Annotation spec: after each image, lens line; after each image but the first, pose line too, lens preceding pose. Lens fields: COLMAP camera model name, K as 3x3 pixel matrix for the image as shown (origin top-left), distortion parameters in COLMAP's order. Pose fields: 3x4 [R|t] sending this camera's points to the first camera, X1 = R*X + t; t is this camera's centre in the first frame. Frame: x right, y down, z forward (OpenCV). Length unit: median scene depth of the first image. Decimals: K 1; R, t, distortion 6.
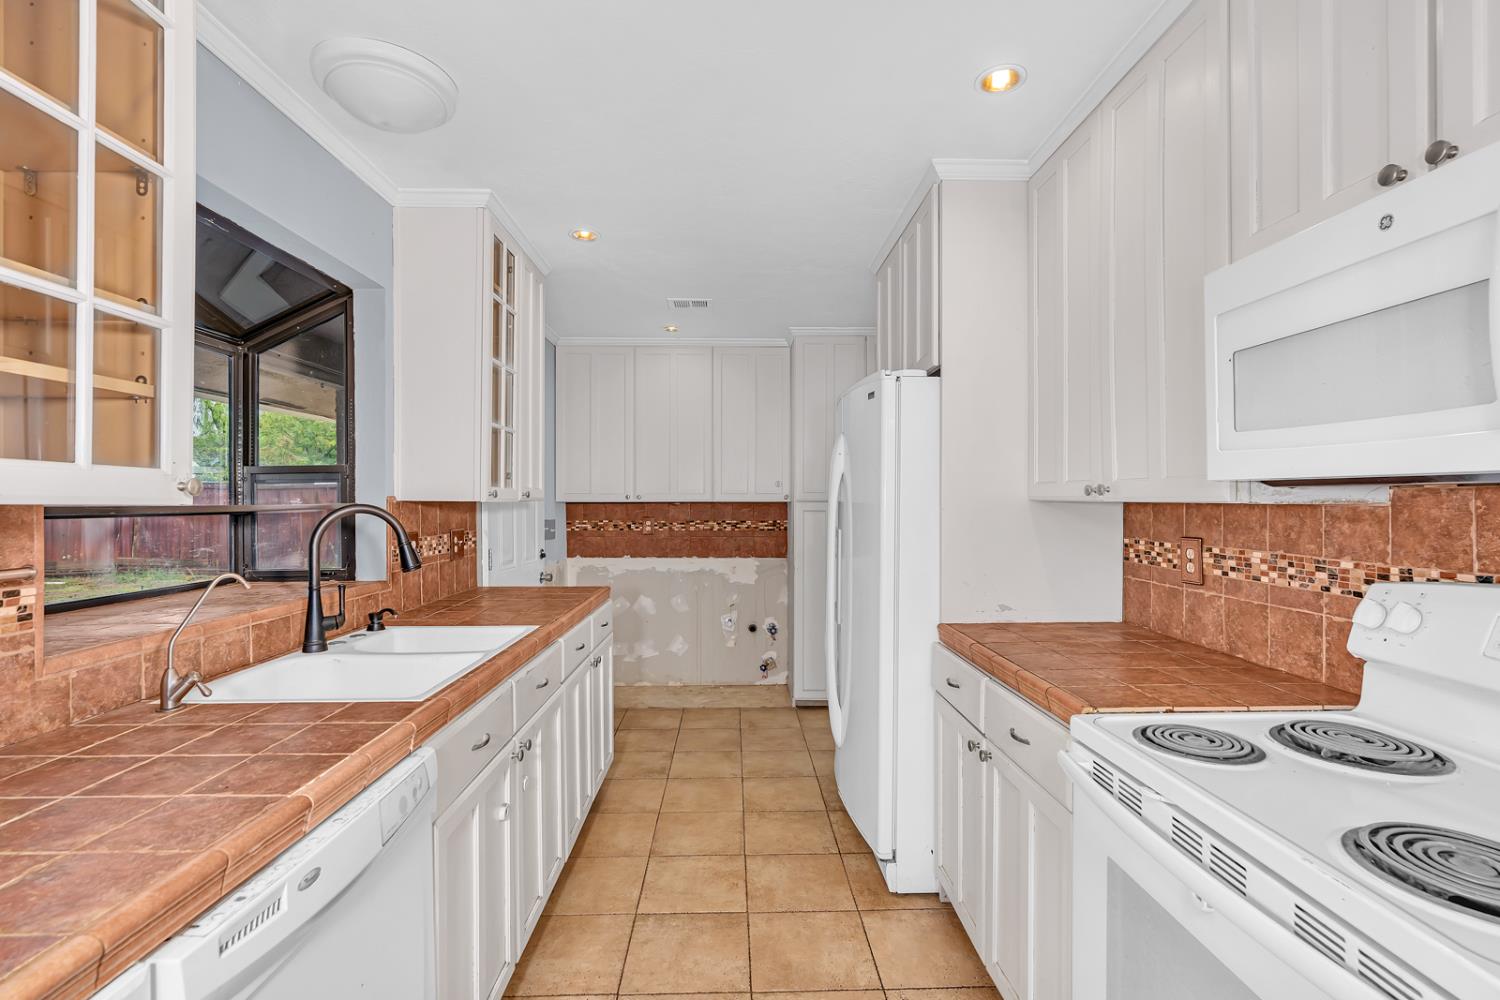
lens RADIAL K [[691.4, 0, 753.1], [0, 691.4, 500.0], [0, 0, 1]] dist [-0.004248, 0.001983]
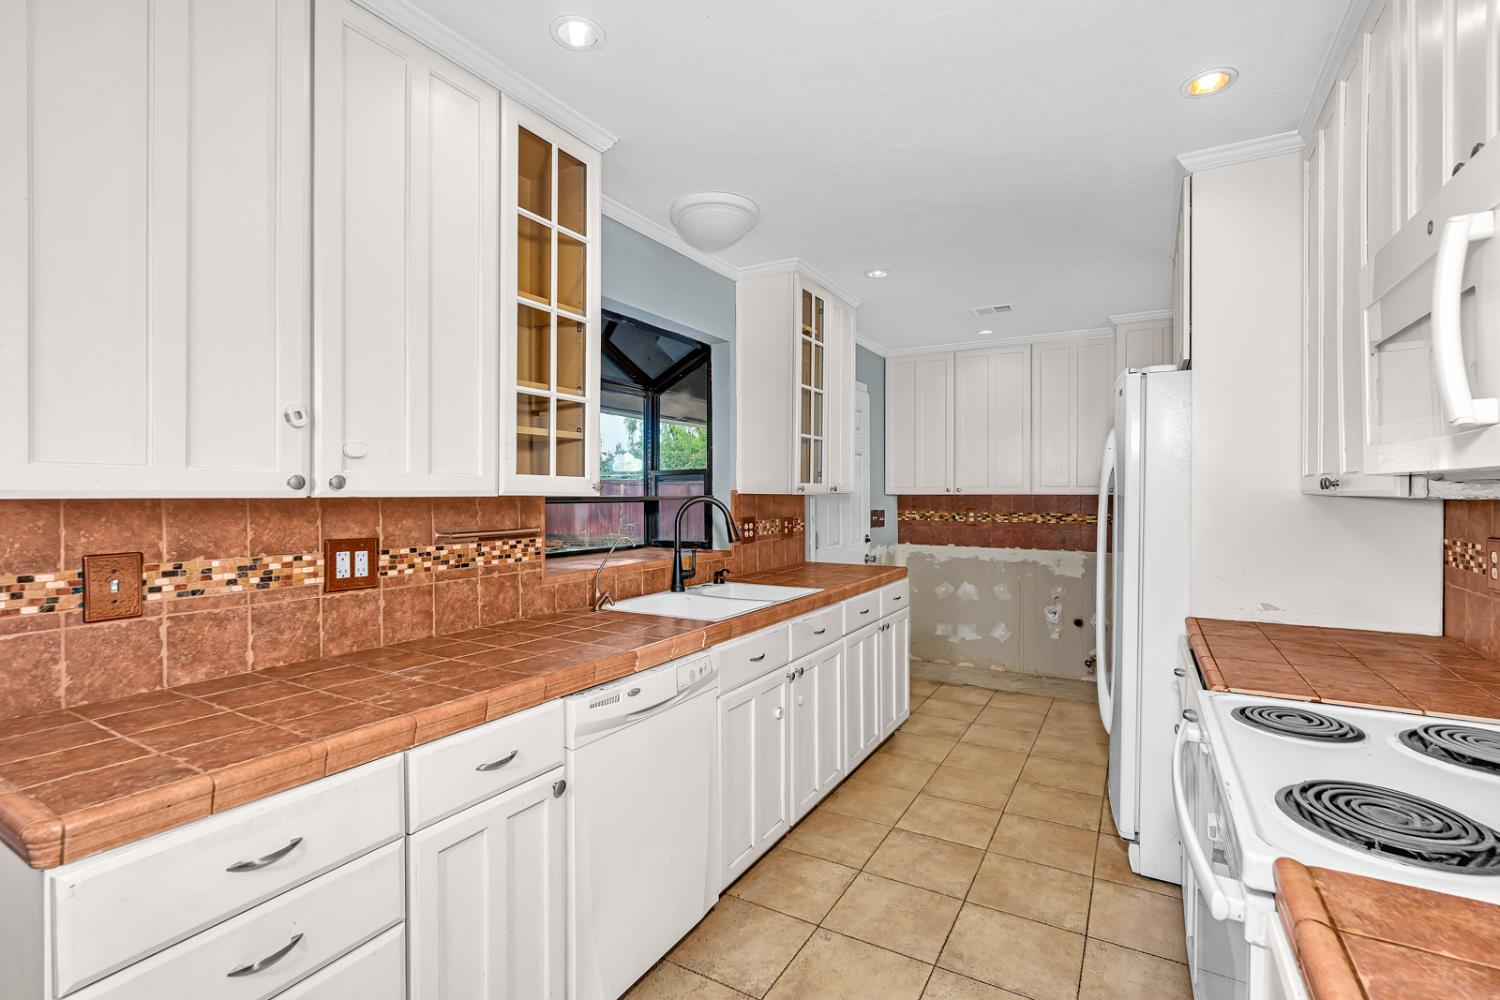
lens RADIAL K [[691.4, 0, 750.4], [0, 691.4, 496.2], [0, 0, 1]] dist [-0.004248, 0.001983]
pose [[0.850201, 0.003471, -0.526447, 0.253992], [-0.000334, 0.999982, 0.006054, -0.002208], [0.526458, -0.004971, 0.850186, -0.180960]]
